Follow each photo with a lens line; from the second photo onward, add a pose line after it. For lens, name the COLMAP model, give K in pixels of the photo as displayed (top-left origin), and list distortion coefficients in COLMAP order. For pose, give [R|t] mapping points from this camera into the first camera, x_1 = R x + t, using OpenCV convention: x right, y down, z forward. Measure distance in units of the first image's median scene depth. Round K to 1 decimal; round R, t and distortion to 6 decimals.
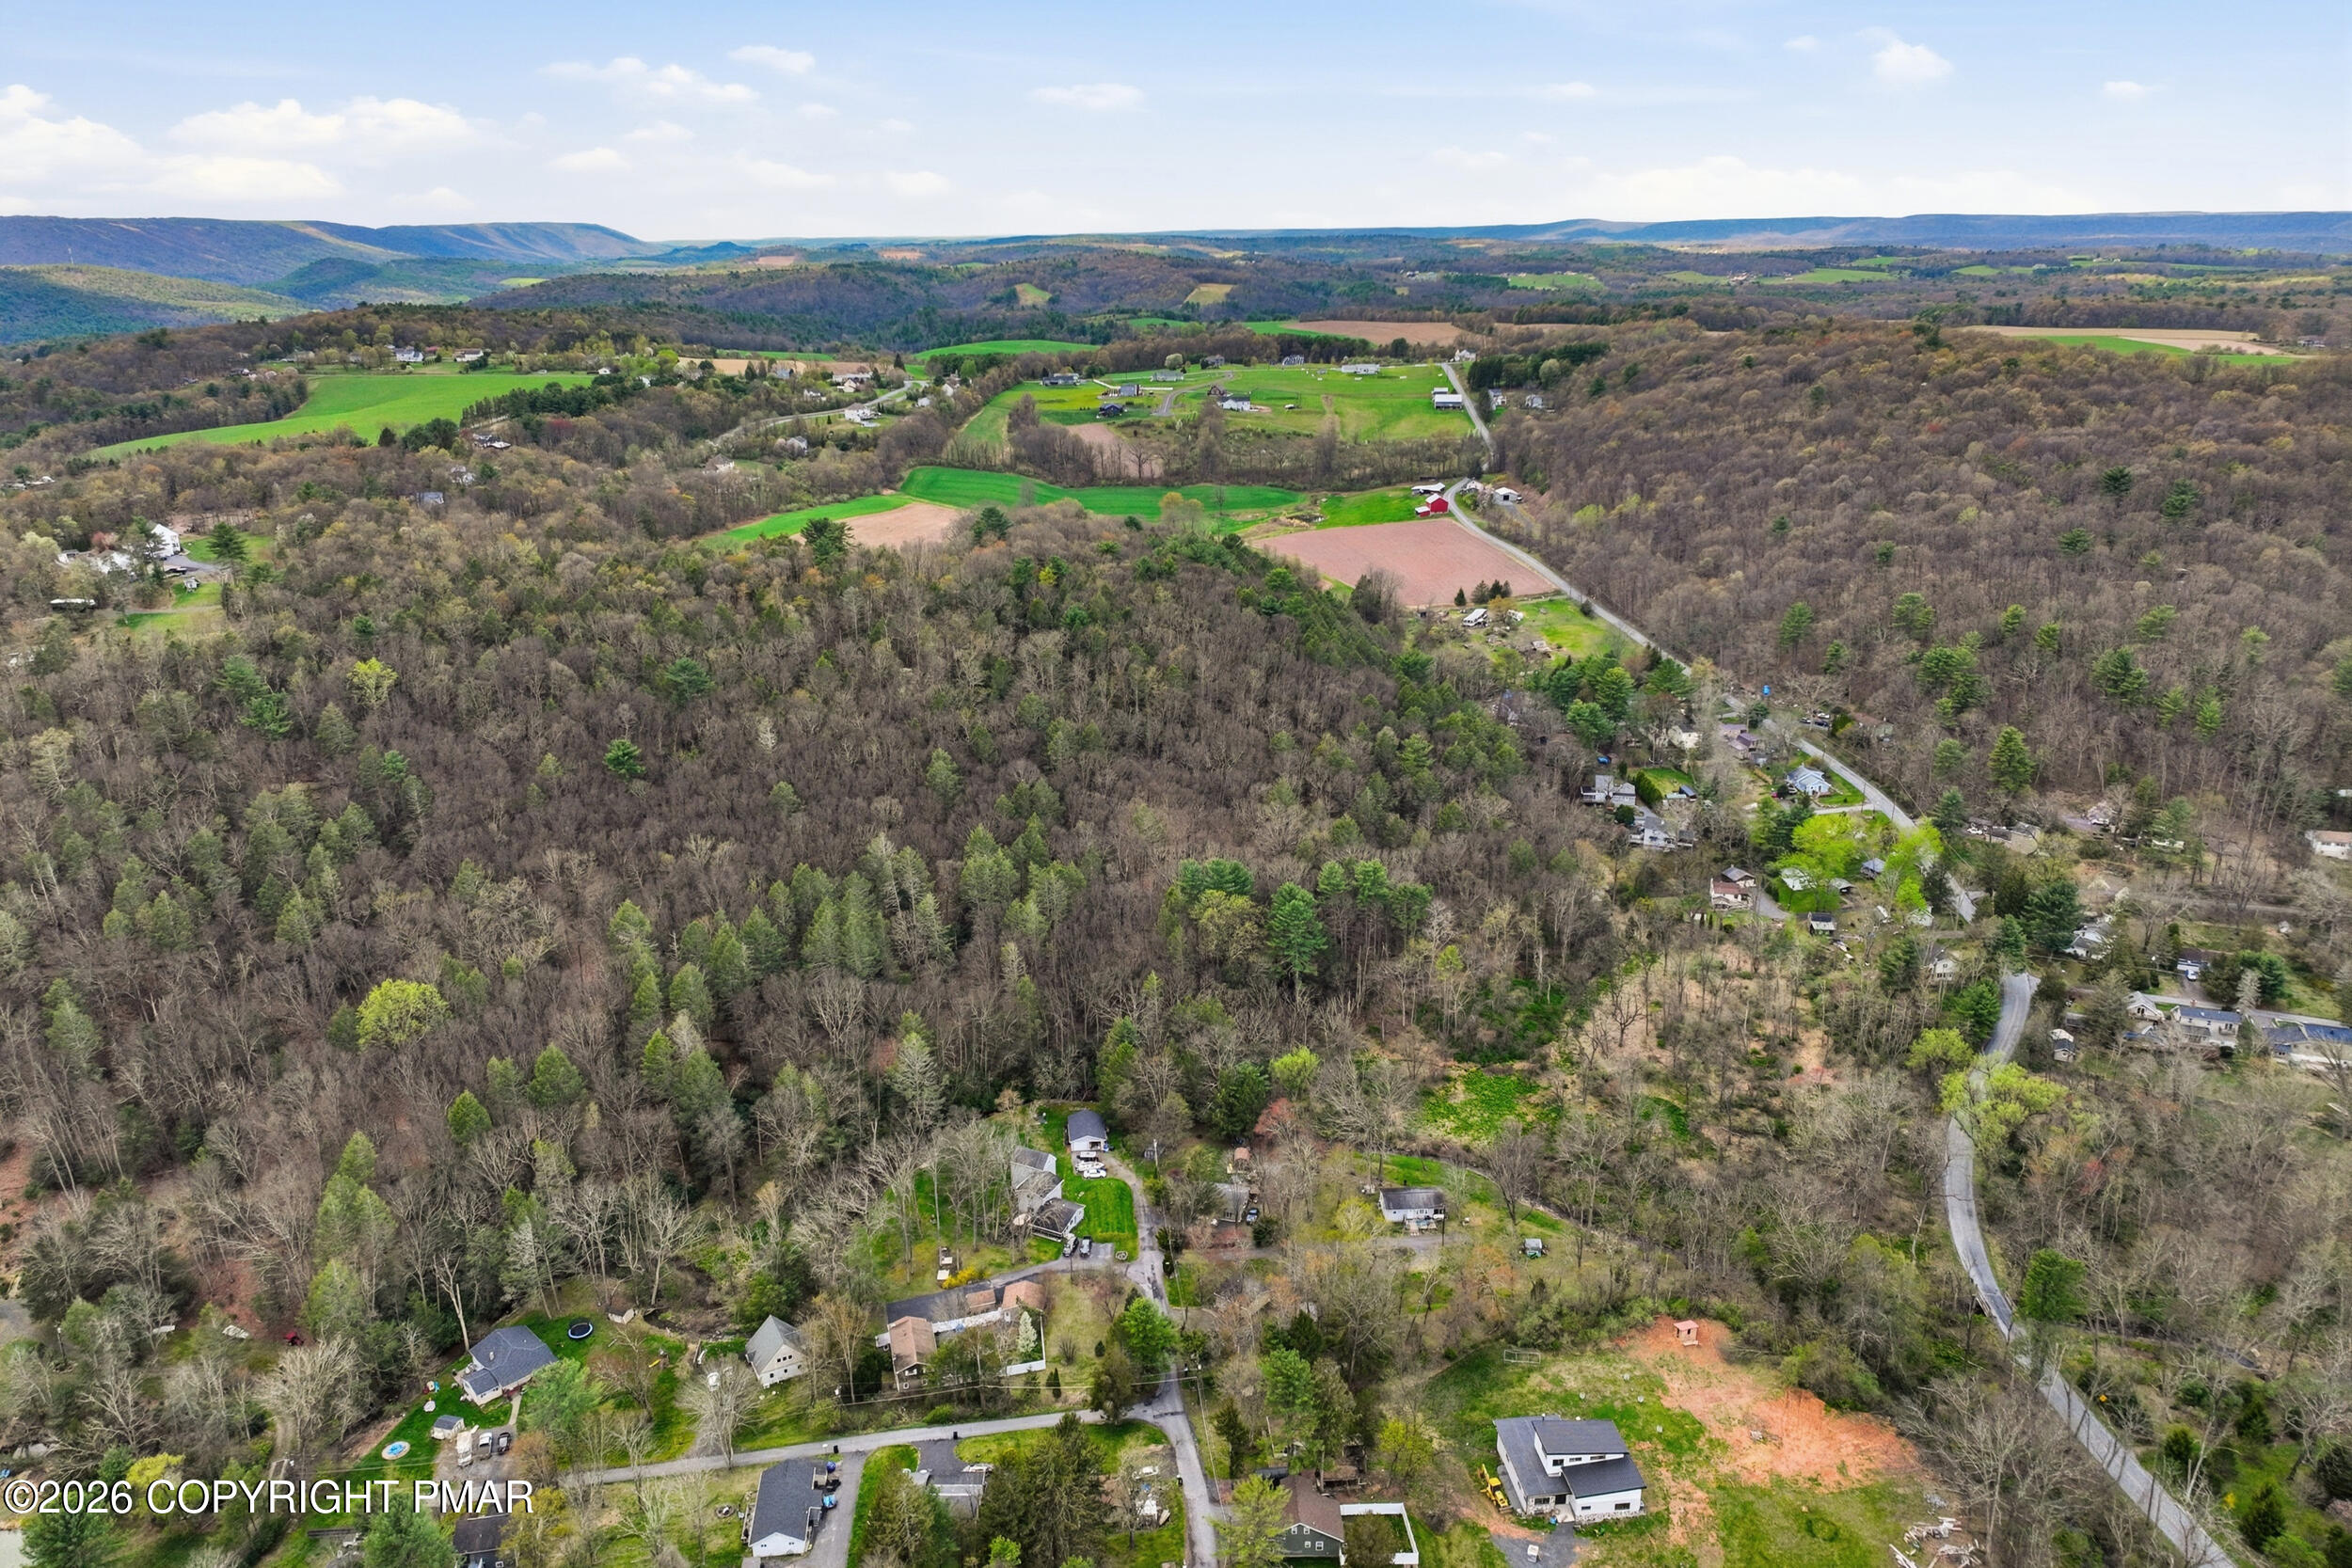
lens RADIAL K [[1646.8, 0, 1176.0], [0, 1646.8, 784.0], [0, 0, 1]] dist [0.005675, 0.000468]
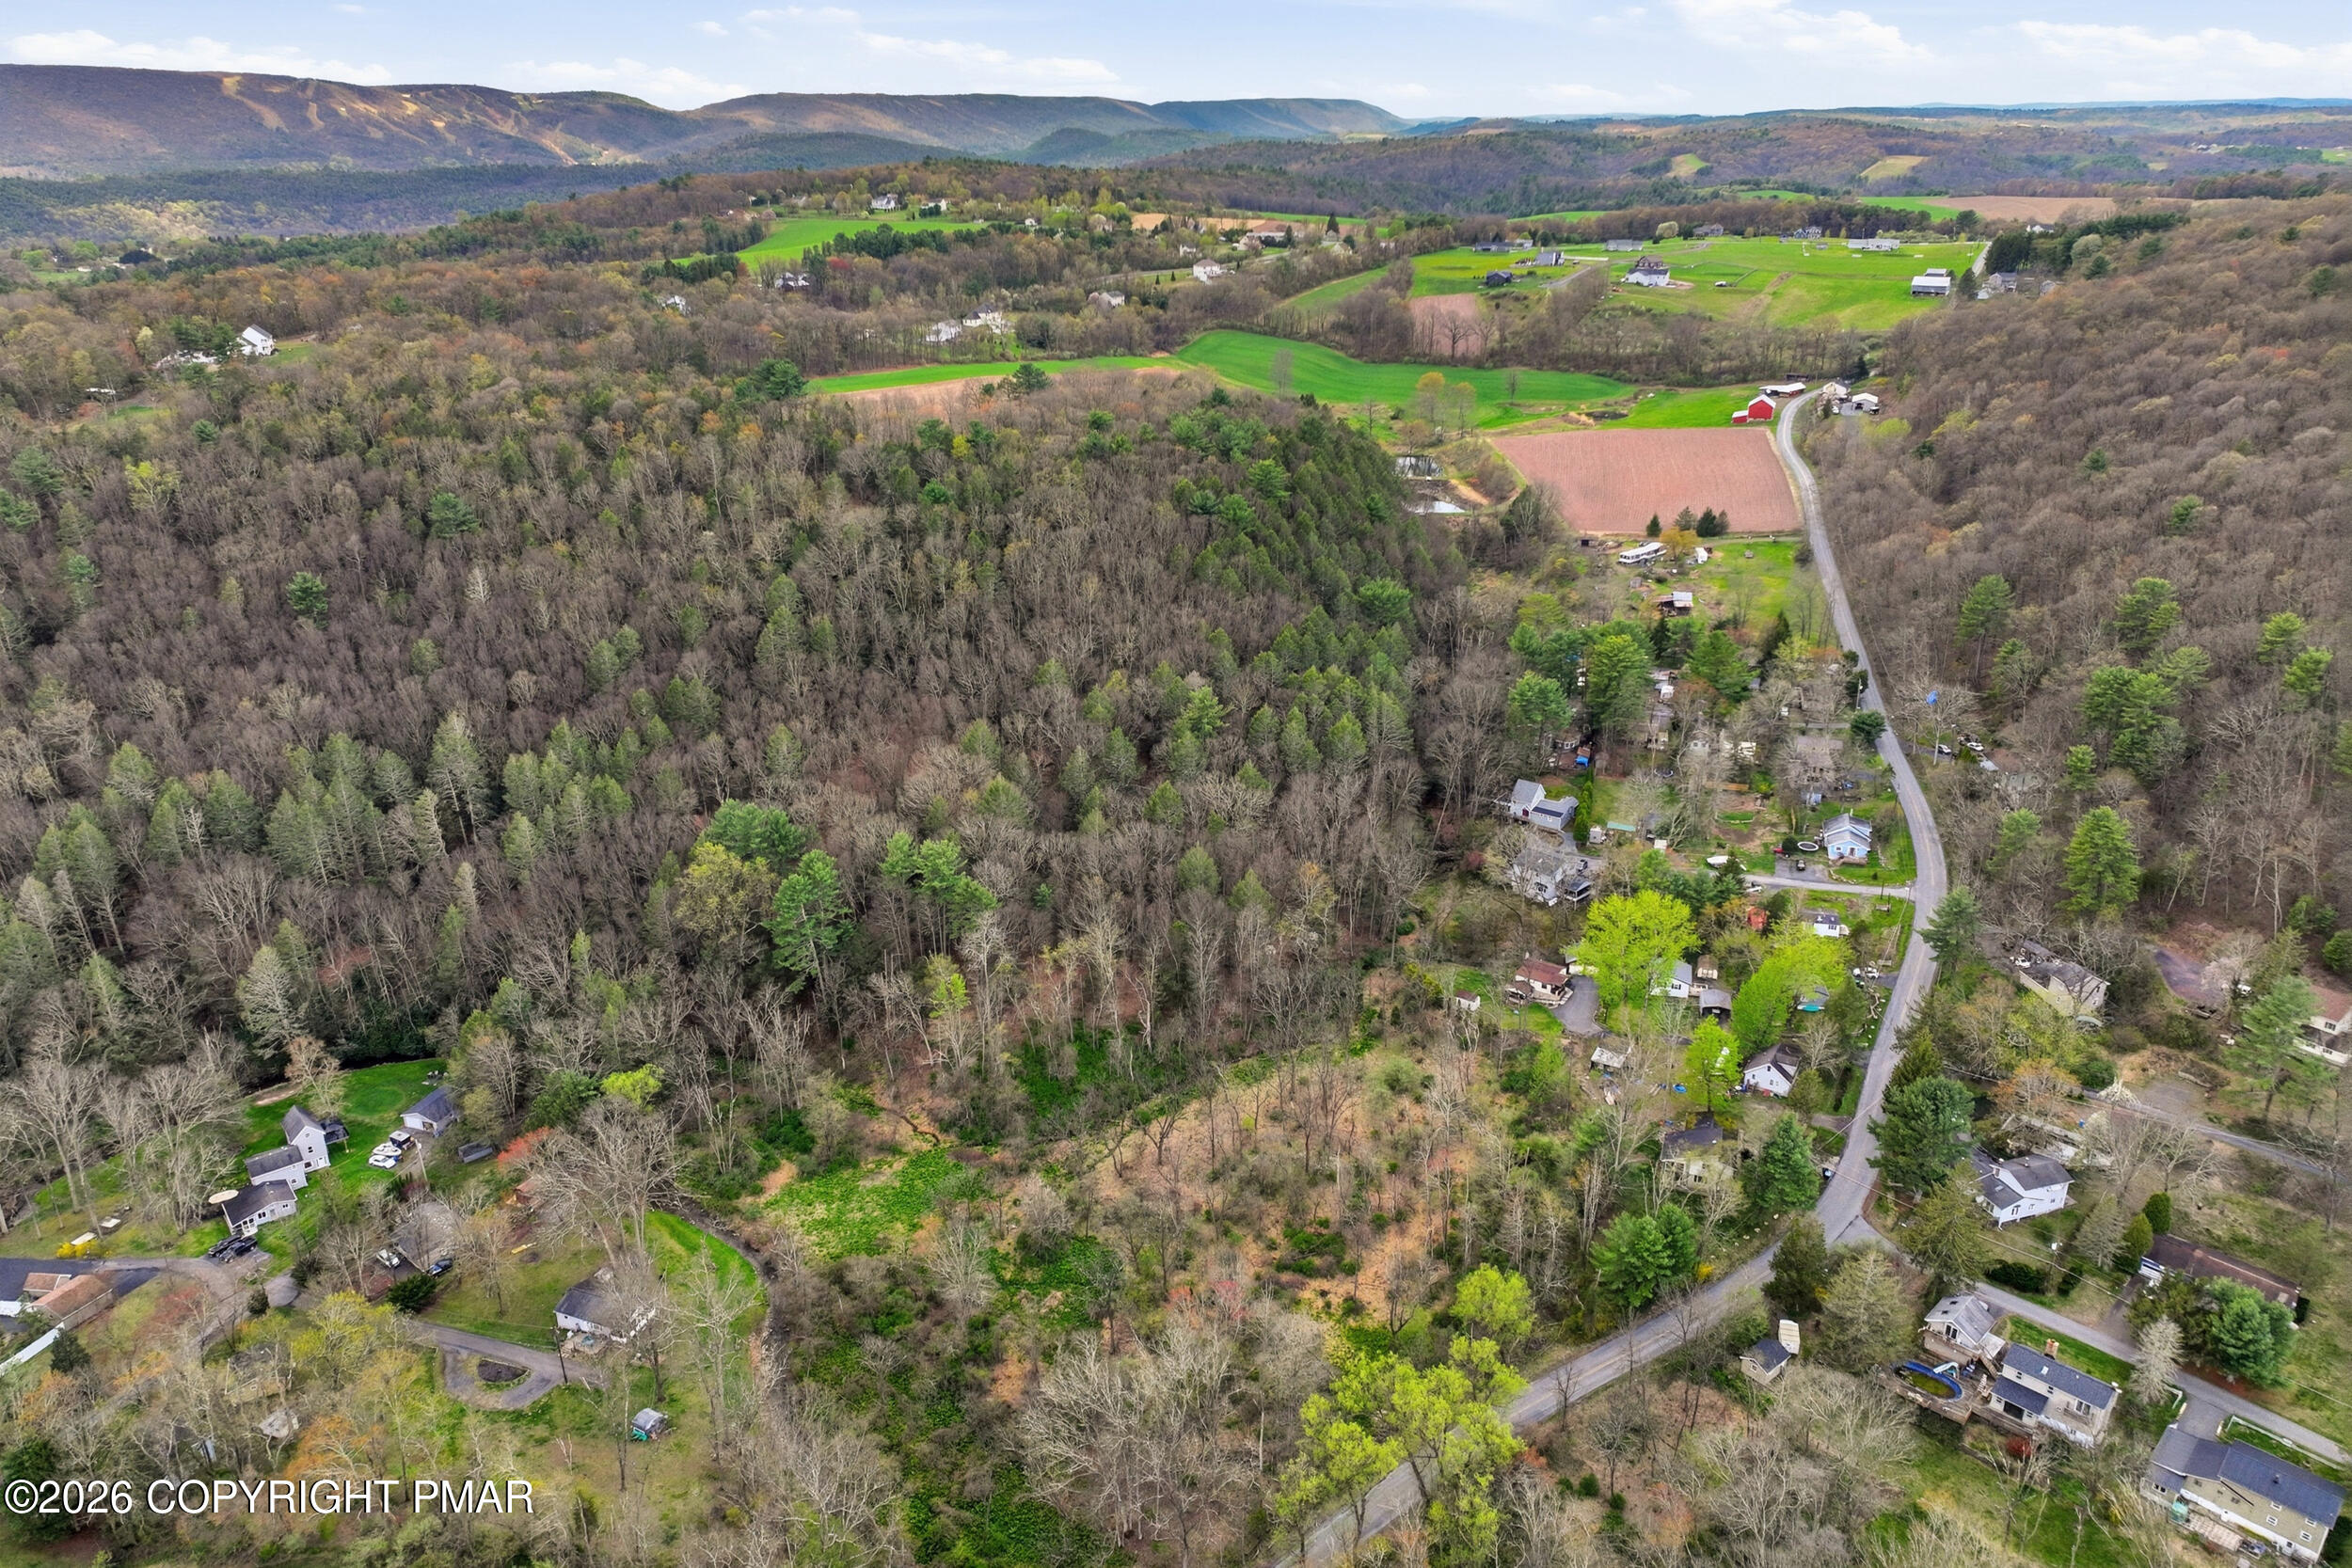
lens RADIAL K [[1646.8, 0, 1176.0], [0, 1646.8, 784.0], [0, 0, 1]] dist [0.005675, 0.000468]
pose [[0.906895, 0.158998, -0.390205, 0.453272], [-0.133187, 0.986762, 0.092531, -0.056425], [0.399752, -0.031946, 0.916066, 0.319769]]
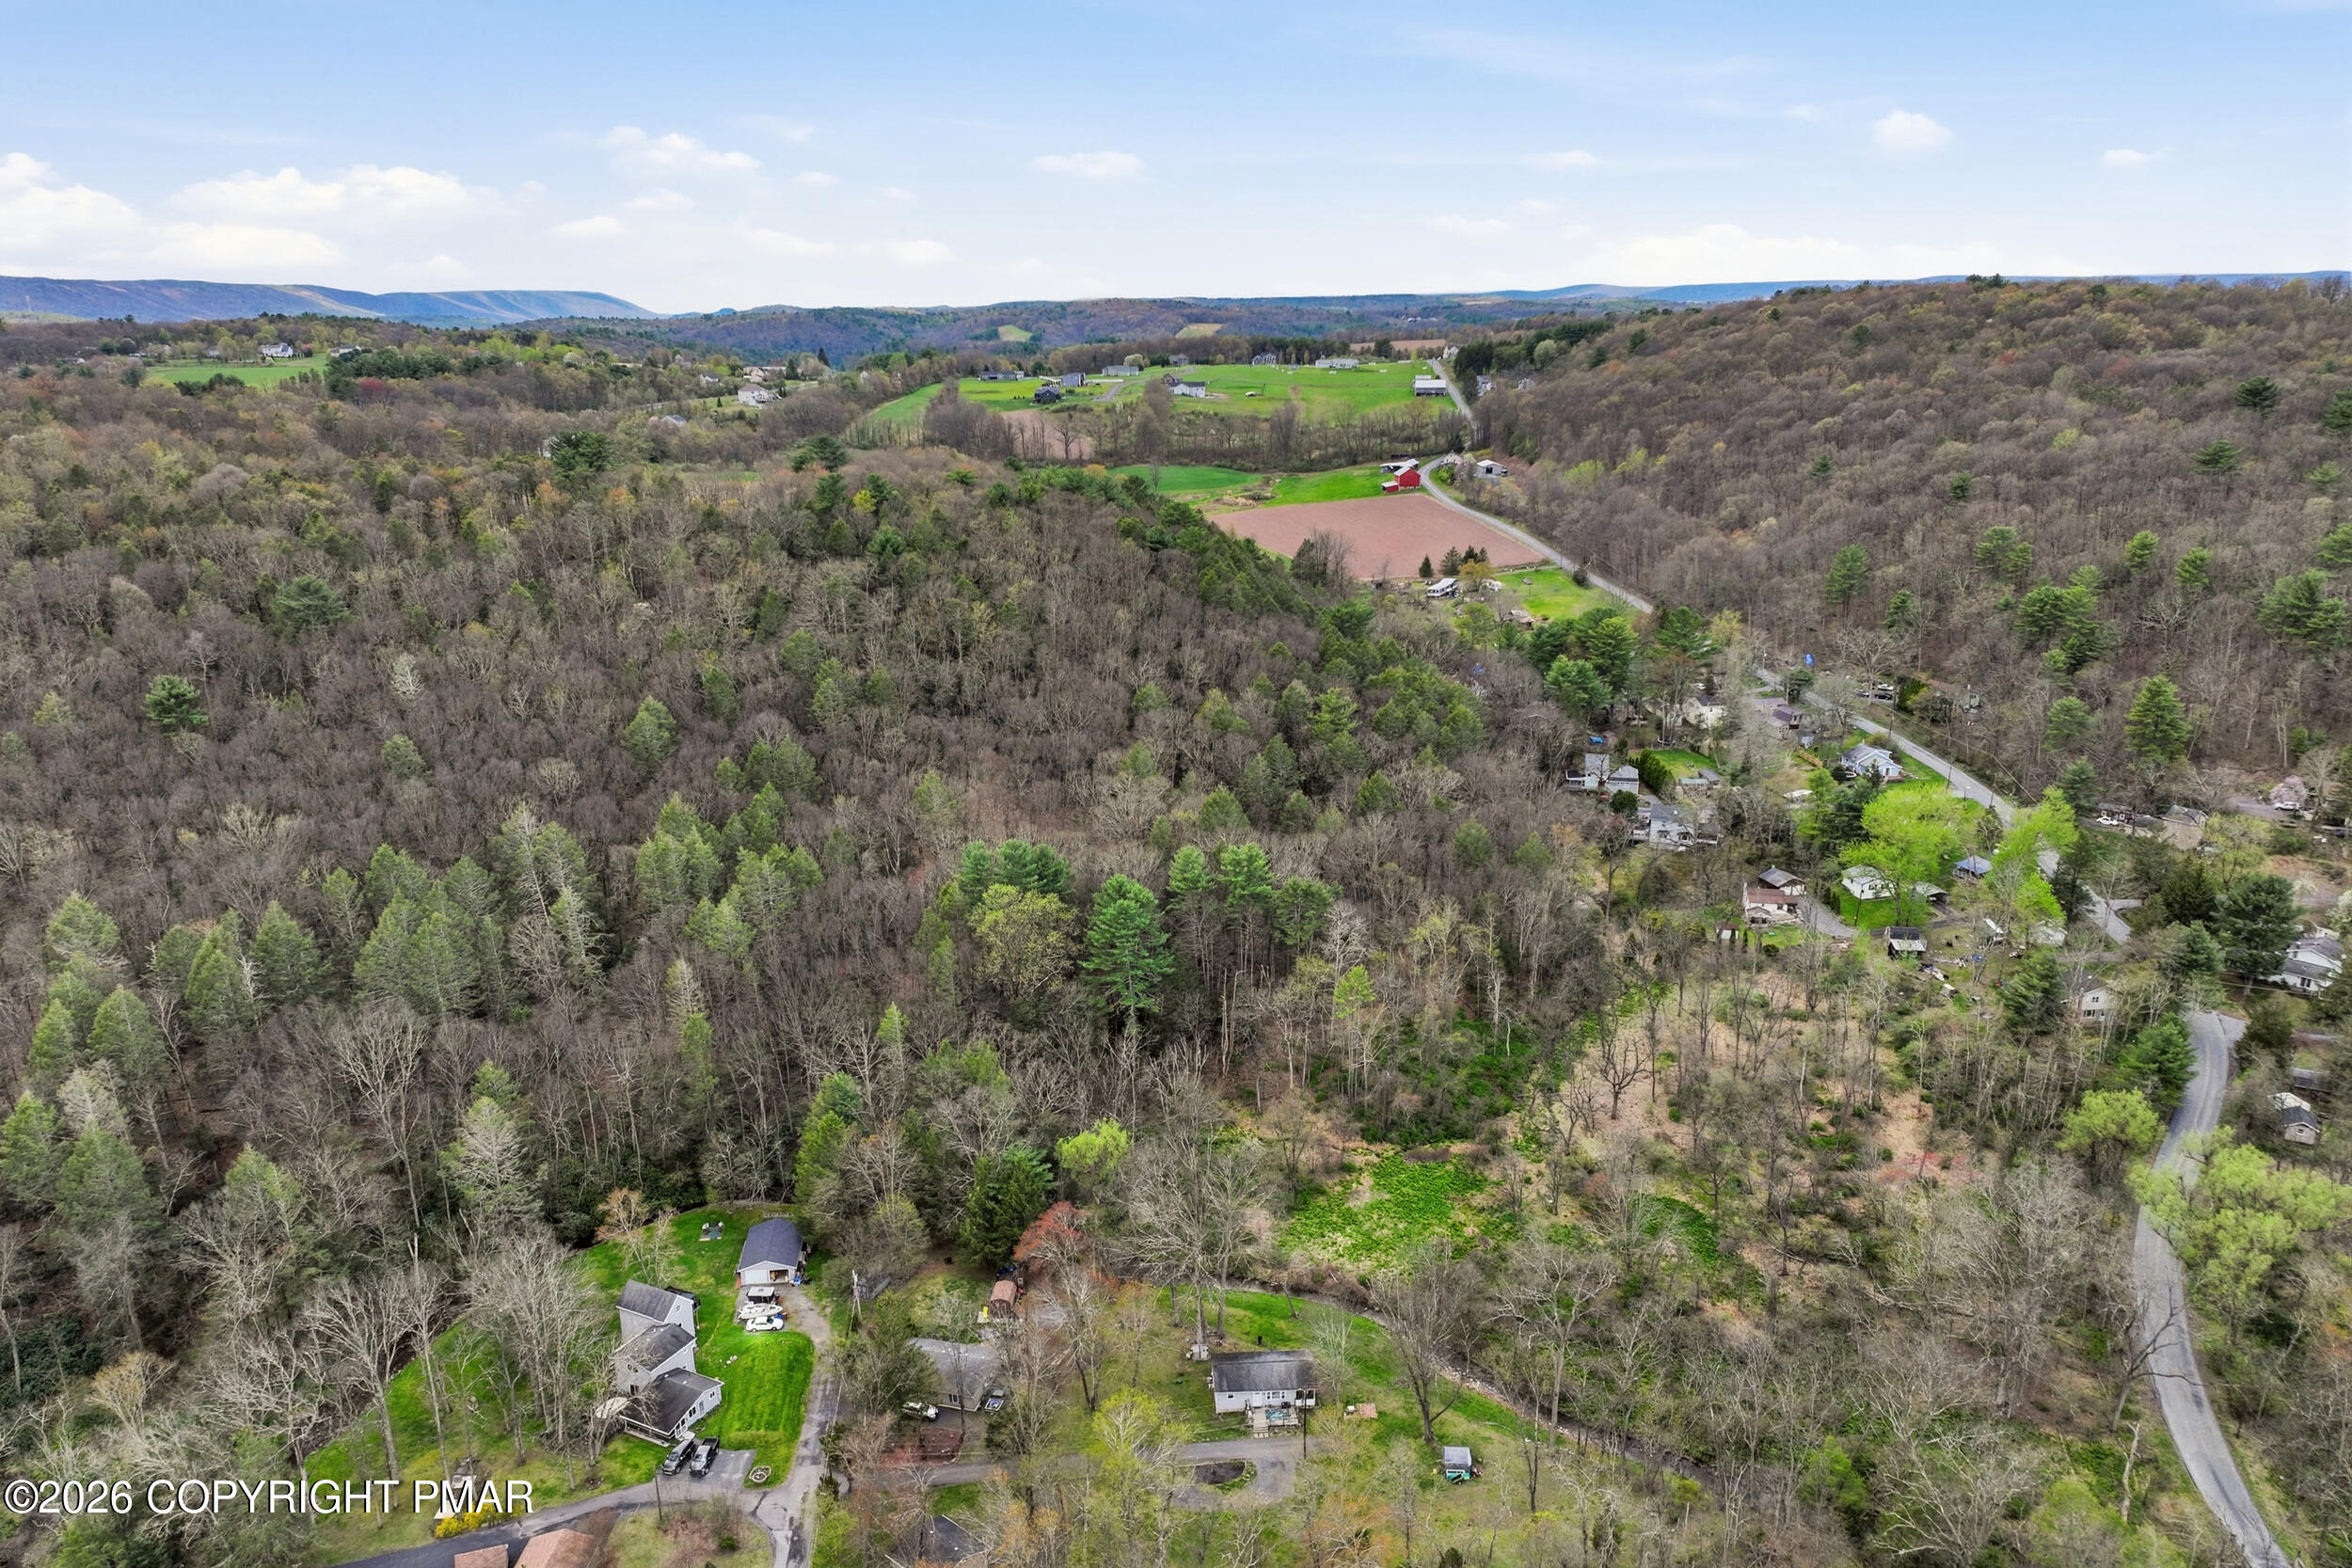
lens RADIAL K [[1648.3, 0, 1175.0], [0, 1648.3, 848.2], [0, 0, 1]] dist [0.003452, 0.005722]
pose [[0.999976, -0.001280, -0.006838, 0.084488], [0.001247, 0.999988, -0.004823, 0.046041], [0.006844, 0.004814, 0.999965, 0.288862]]
